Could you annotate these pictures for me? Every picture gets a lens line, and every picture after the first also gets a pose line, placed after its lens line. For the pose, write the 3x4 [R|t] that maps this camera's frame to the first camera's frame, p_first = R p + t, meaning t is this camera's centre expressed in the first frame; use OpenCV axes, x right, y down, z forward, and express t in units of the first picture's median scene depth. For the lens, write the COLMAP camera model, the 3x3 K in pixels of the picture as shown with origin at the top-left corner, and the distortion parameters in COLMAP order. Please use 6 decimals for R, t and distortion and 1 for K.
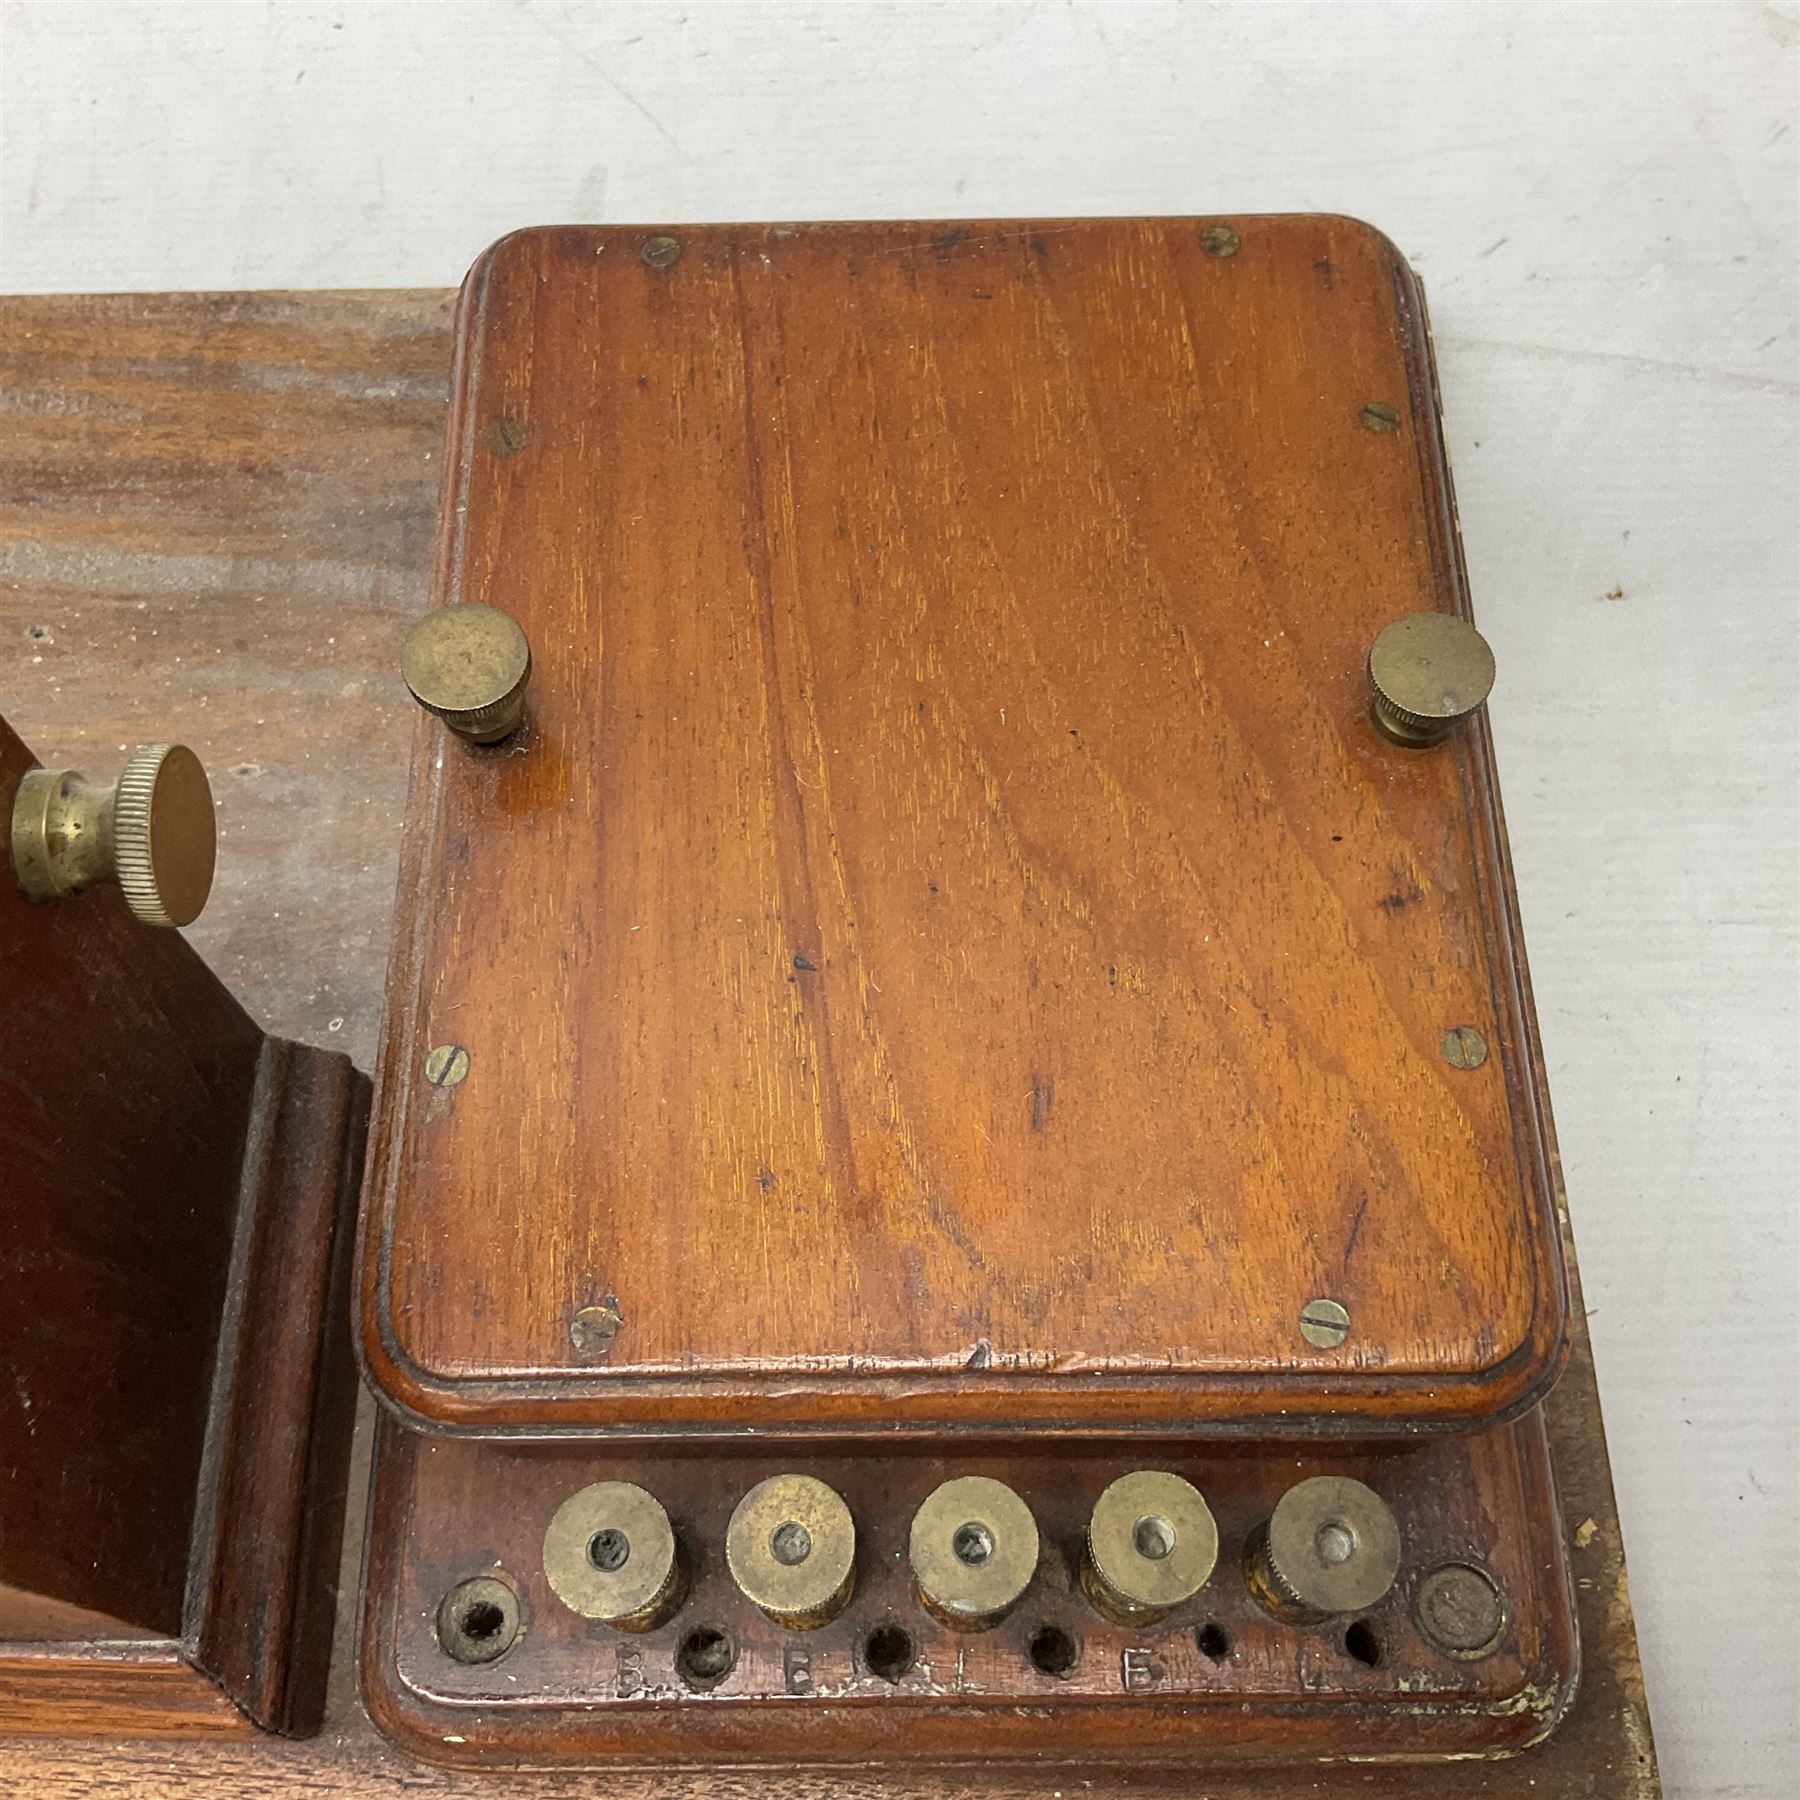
lens RADIAL K [[2006.4, 0, 900.9], [0, 2006.4, 891.4], [0, 0, 1]] dist [0.125754, -0.295406]
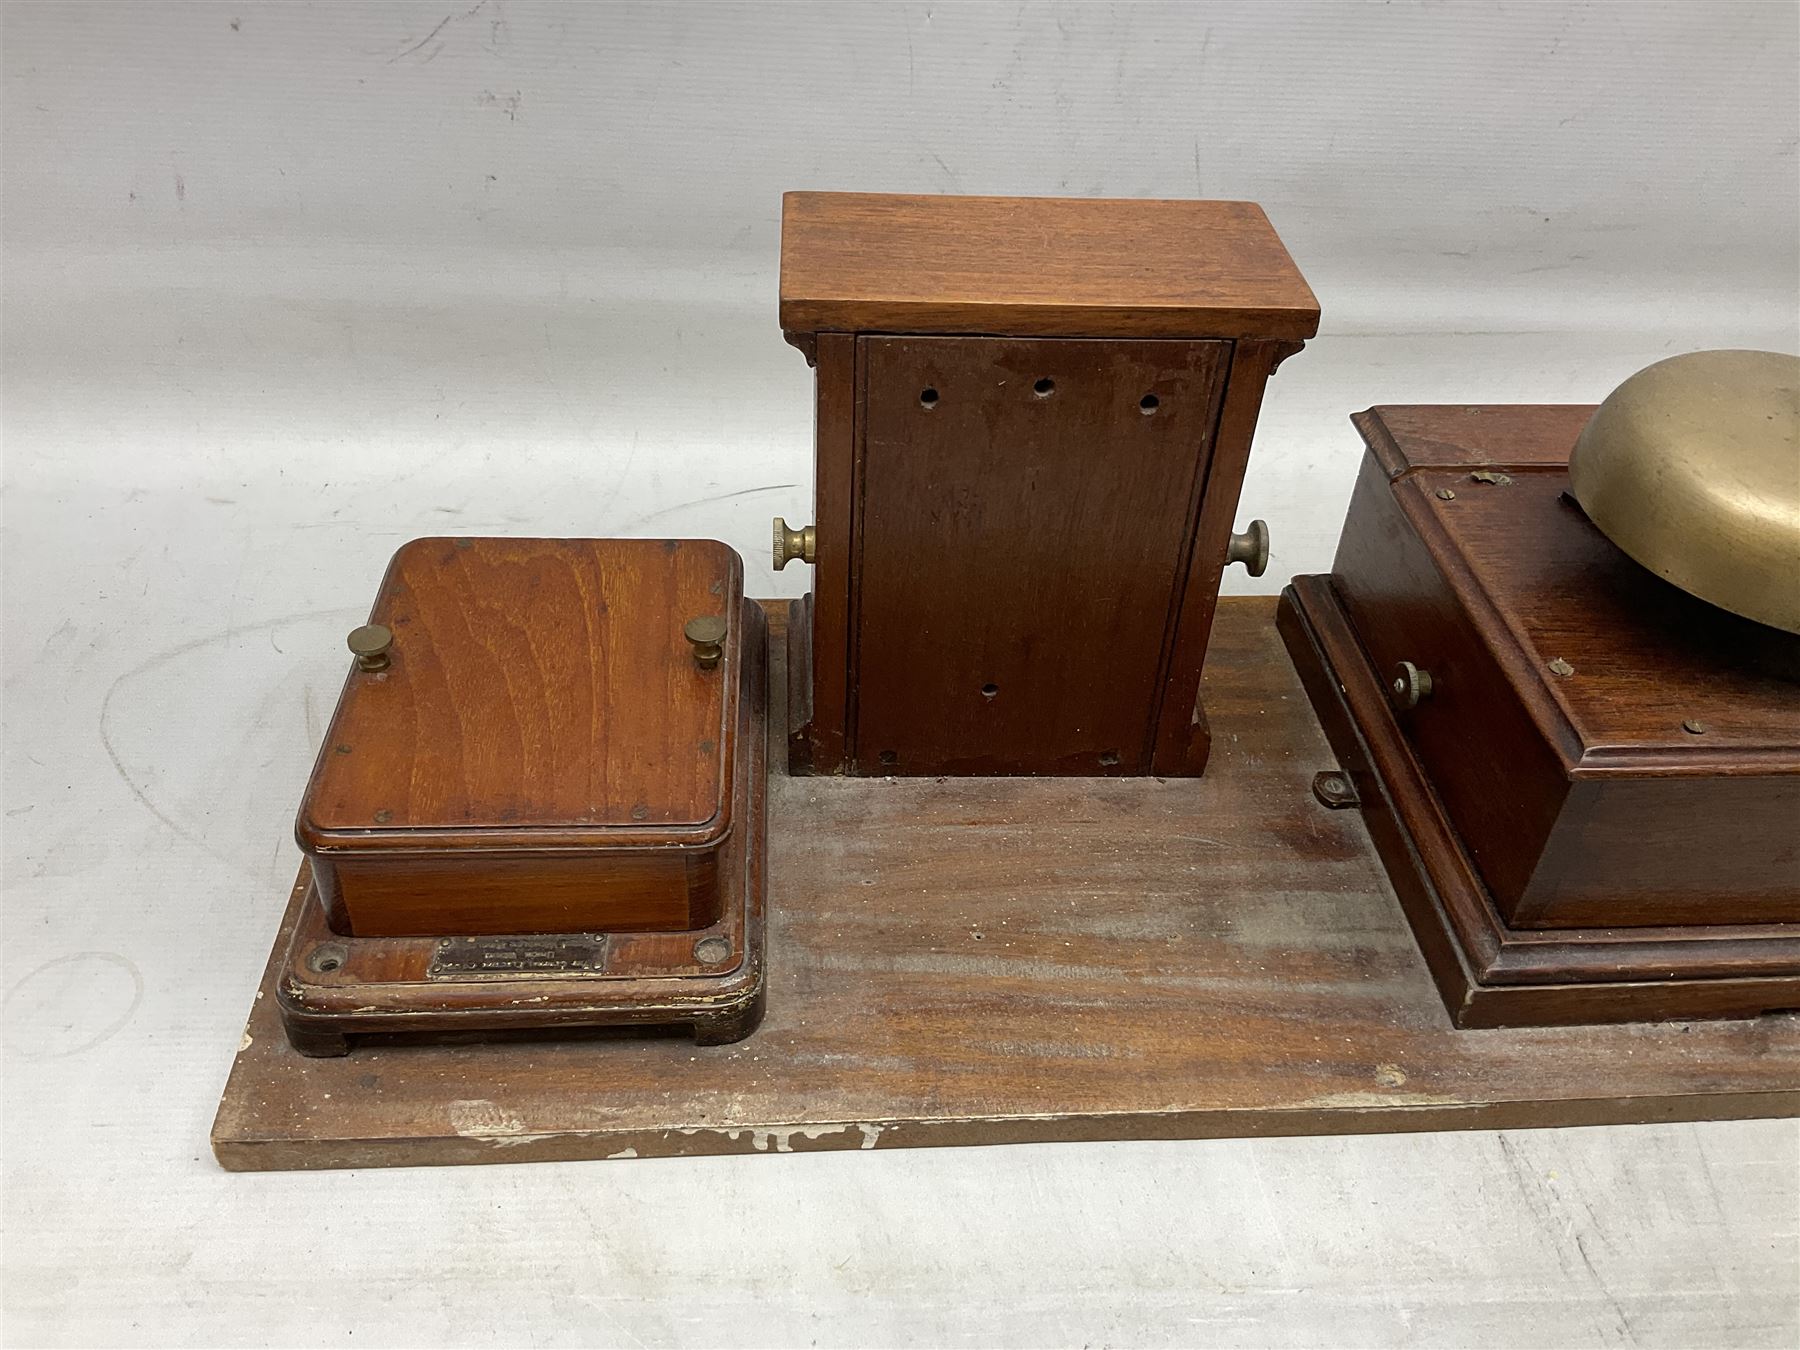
lens RADIAL K [[1432.8, 0, 900.0], [0, 1432.8, 675.0], [0, 0, 1]] dist [0.002234, -0.005952]
pose [[-0.997303, 0.004084, -0.073285, -0.328923], [-0.072253, -0.230300, 0.970434, -2.090076], [-0.012914, 0.973111, 0.229974, 0.551525]]
